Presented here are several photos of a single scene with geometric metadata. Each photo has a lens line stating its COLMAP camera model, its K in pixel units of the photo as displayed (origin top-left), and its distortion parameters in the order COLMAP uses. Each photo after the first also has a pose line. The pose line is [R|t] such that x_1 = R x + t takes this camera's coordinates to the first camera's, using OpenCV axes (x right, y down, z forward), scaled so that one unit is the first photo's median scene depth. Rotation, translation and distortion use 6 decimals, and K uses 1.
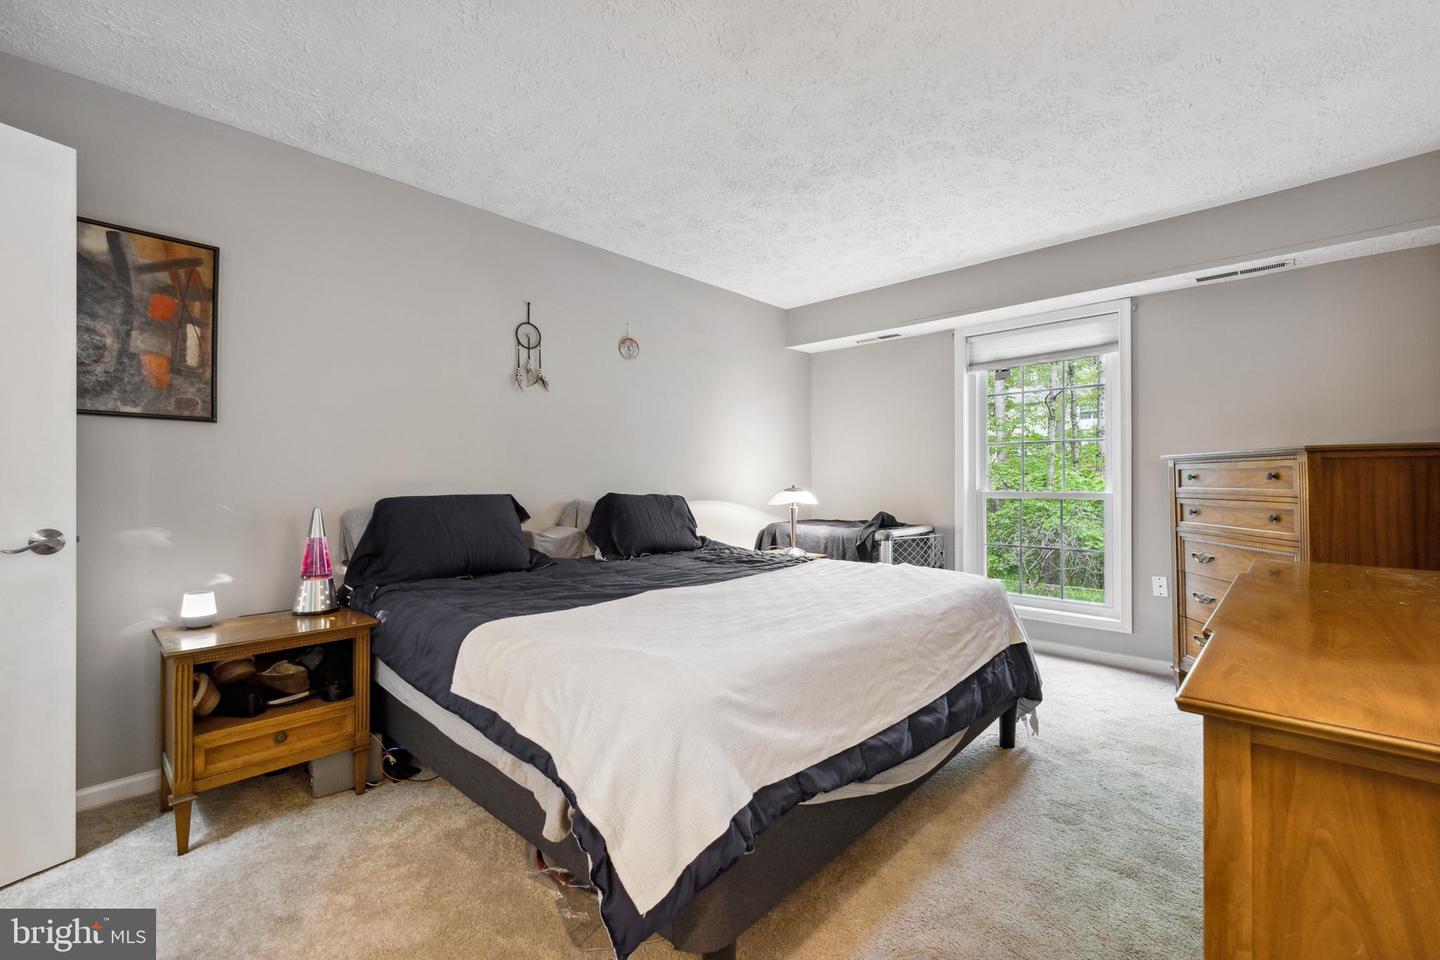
lens RADIAL K [[599.5, 0, 716.6], [0, 599.5, 481.9], [0, 0, 1]] dist [-0.001729, 0.000540]
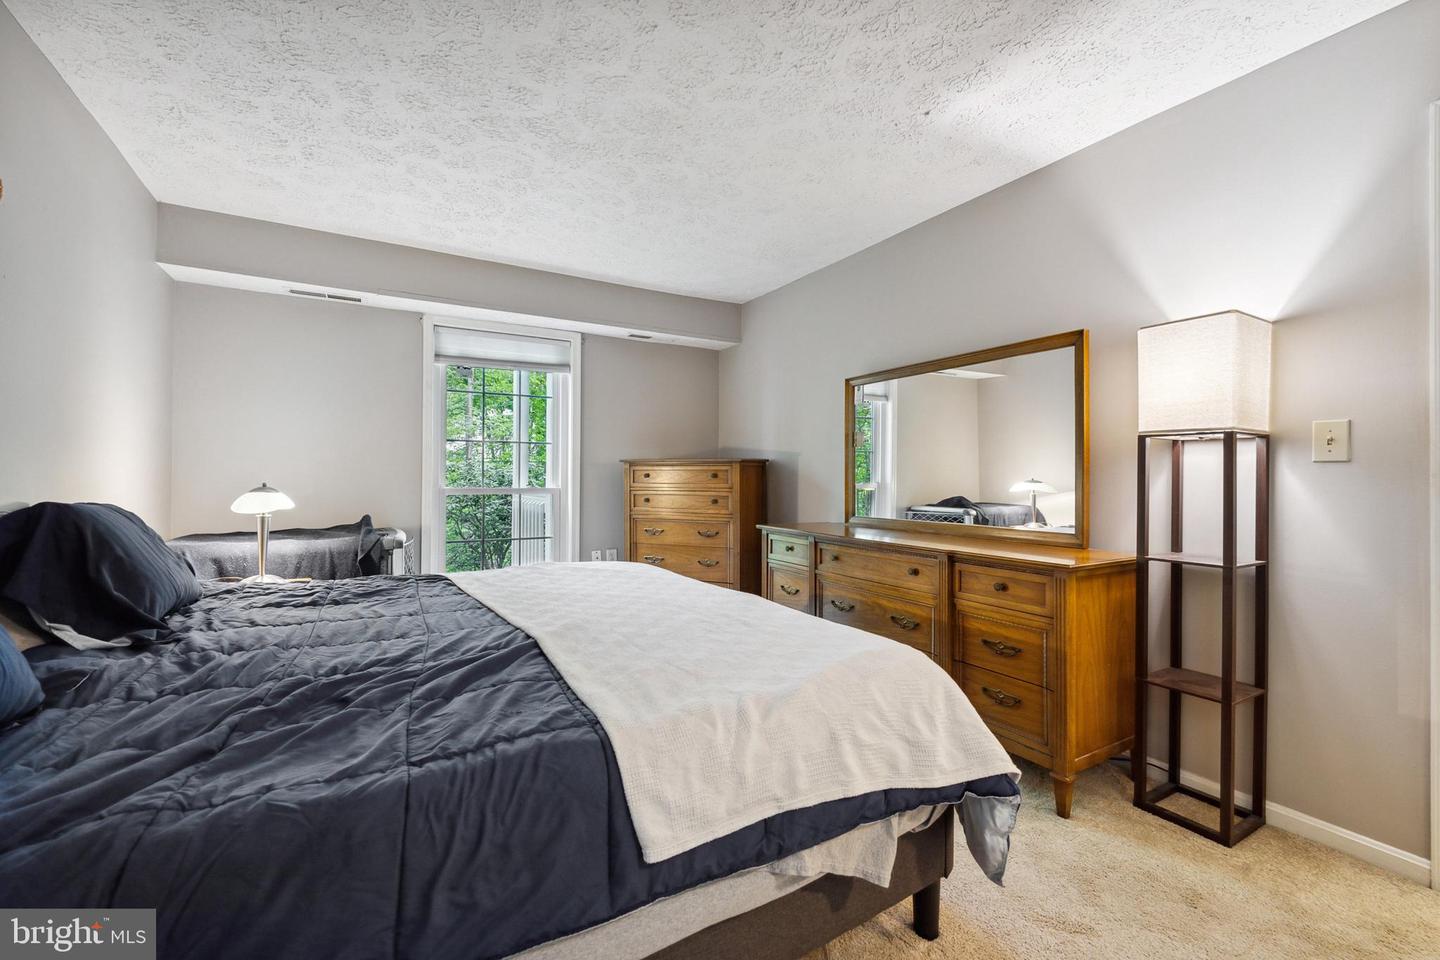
lens RADIAL K [[599.5, 0, 720.7], [0, 599.5, 468.7], [0, 0, 1]] dist [-0.001729, 0.000540]
pose [[0.278585, 0.018737, 0.960229, -0.390417], [-0.001414, 0.999817, -0.019099, 0.002287], [-0.960410, 0.003963, 0.278561, 0.327989]]
